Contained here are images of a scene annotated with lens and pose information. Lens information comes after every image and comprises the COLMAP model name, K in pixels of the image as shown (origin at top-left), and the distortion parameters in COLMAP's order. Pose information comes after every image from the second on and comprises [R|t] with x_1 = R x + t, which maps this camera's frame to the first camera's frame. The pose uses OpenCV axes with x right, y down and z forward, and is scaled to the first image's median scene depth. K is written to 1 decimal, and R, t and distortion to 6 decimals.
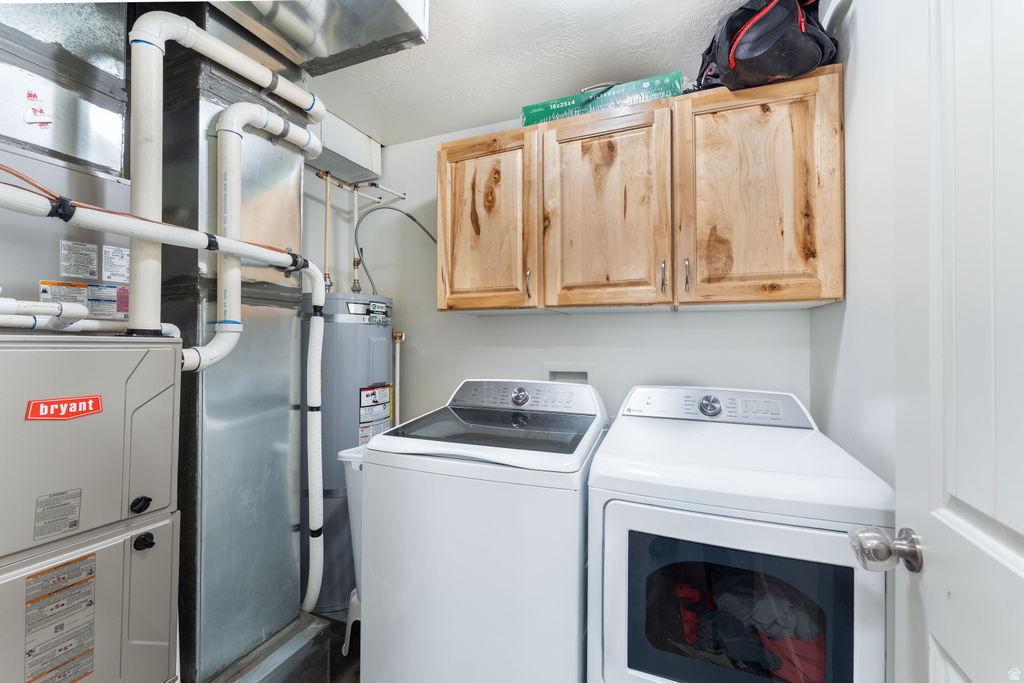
lens RADIAL K [[429.6, 0, 508.3], [0, 429.6, 339.3], [0, 0, 1]] dist [-0.003216, -0.000530]
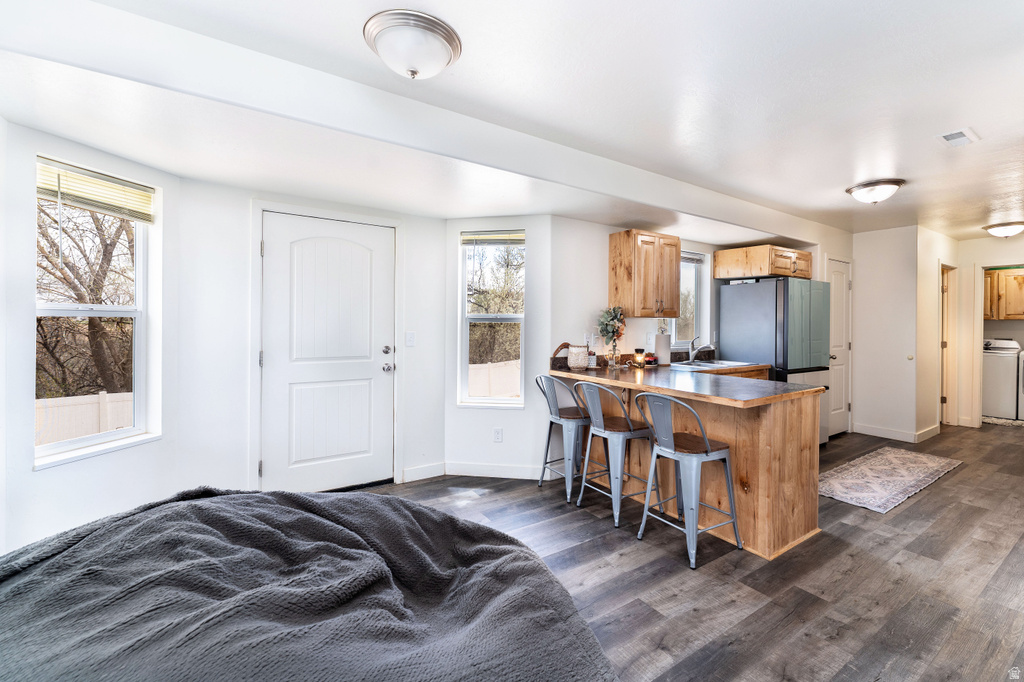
lens RADIAL K [[429.6, 0, 525.9], [0, 429.6, 323.3], [0, 0, 1]] dist [-0.003216, -0.000530]
pose [[0.828545, 0.007514, -0.559872, -1.370308], [-0.005697, 0.999971, 0.004991, -0.040319], [0.559894, -0.000946, 0.828564, -4.857507]]
